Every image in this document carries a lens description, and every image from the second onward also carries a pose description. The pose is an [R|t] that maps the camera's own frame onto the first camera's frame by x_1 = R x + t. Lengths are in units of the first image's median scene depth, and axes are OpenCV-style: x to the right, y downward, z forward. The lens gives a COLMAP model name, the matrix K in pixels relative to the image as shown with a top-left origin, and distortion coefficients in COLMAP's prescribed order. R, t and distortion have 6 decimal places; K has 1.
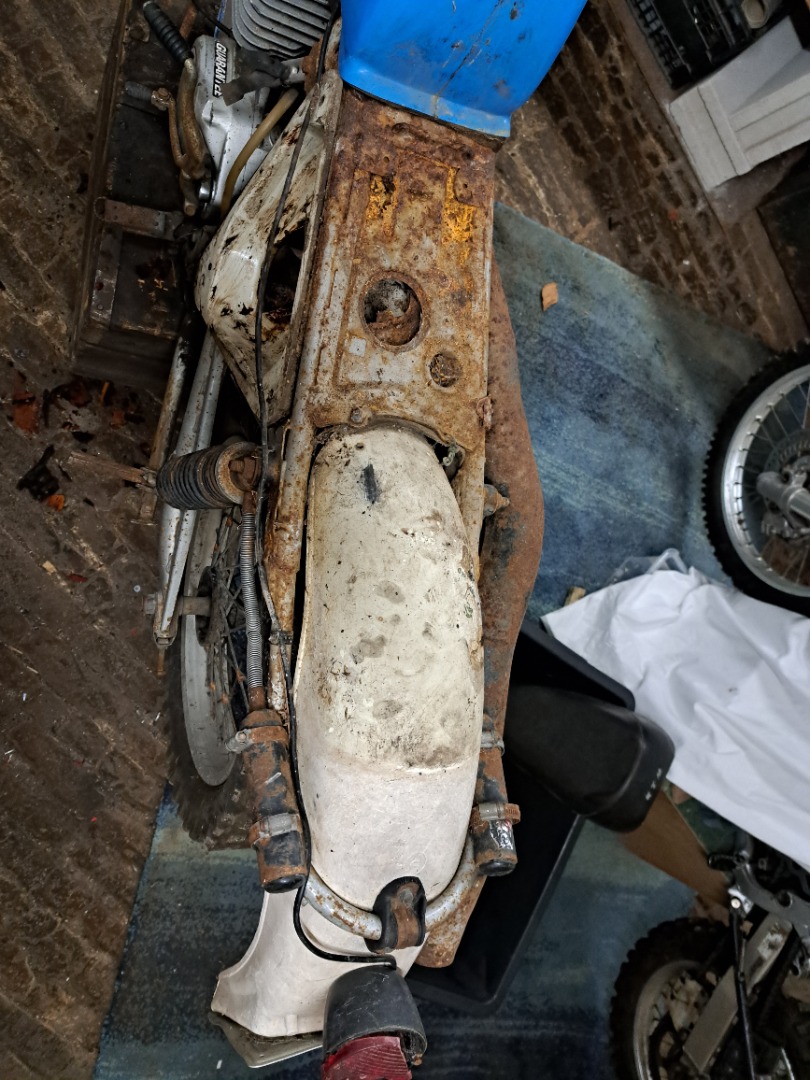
lens RADIAL K [[764.8, 0, 391.6], [0, 764.8, 569.8], [0, 0, 1]] dist [0.043988, -0.041024]
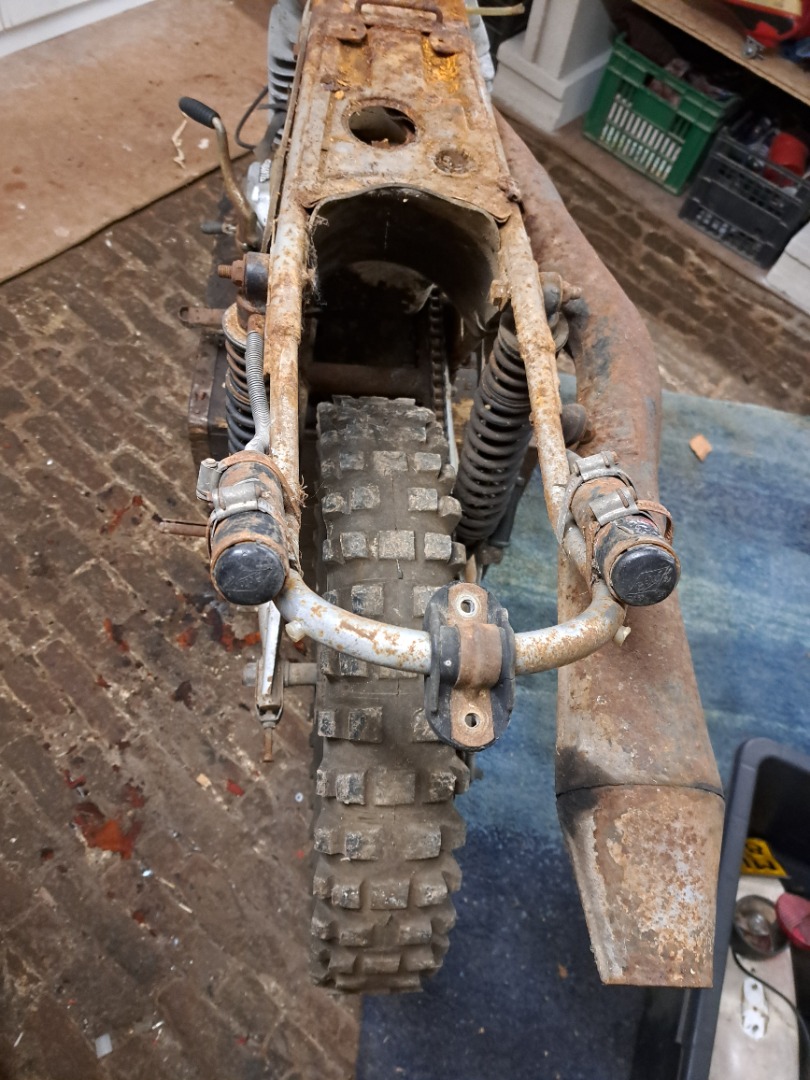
lens RADIAL K [[772.9, 0, 407.7], [0, 772.9, 559.3], [0, 0, 1]] dist [0.060430, -0.084855]
pose [[0.940454, -0.265999, -0.211640, 0.039829], [0.126979, 0.852452, -0.507151, 0.261517], [0.315314, 0.450078, 0.835468, 0.193990]]
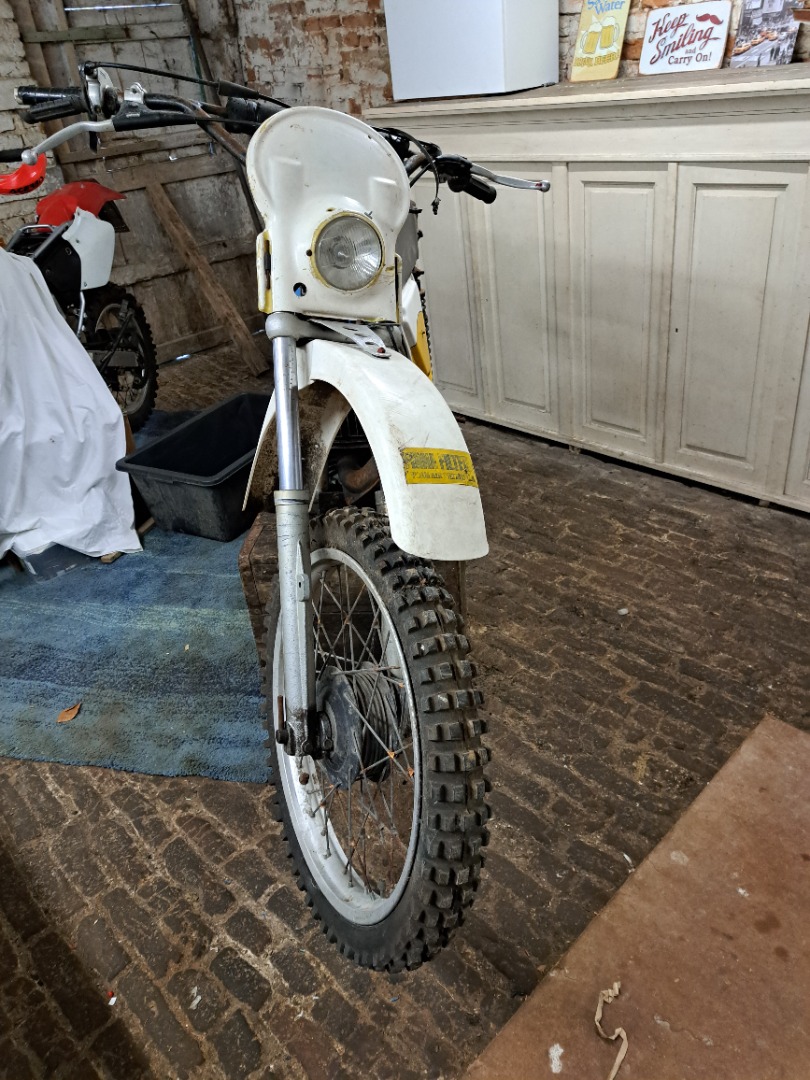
lens RADIAL K [[772.9, 0, 407.7], [0, 772.9, 559.3], [0, 0, 1]] dist [0.060430, -0.084855]
pose [[-0.924619, -0.292351, -0.244152, 0.129967], [-0.031568, -0.579978, 0.814021, -1.498327], [-0.379582, 0.760366, 0.527030, 0.086936]]
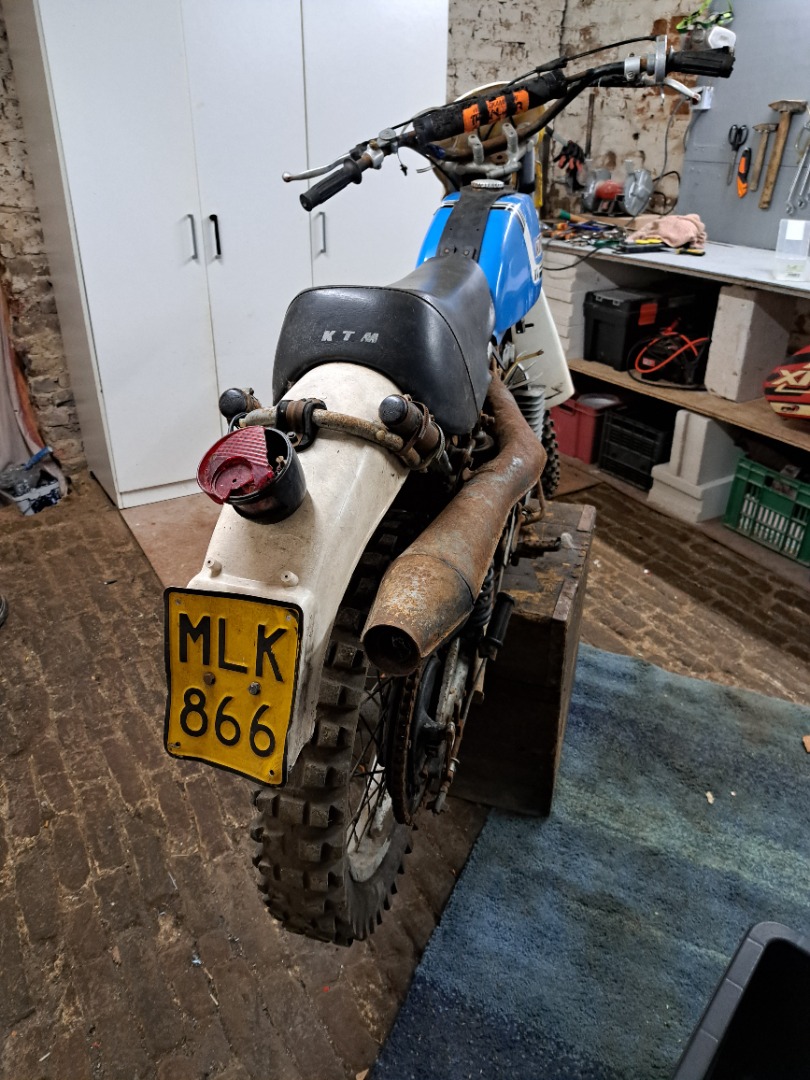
lens RADIAL K [[772.9, 0, 407.7], [0, 772.9, 559.3], [0, 0, 1]] dist [0.060430, -0.084855]
pose [[0.882583, -0.309626, -0.353805, 0.227821], [-0.198674, 0.436426, -0.877531, 0.660291], [0.426117, 0.844786, 0.323668, 0.343609]]
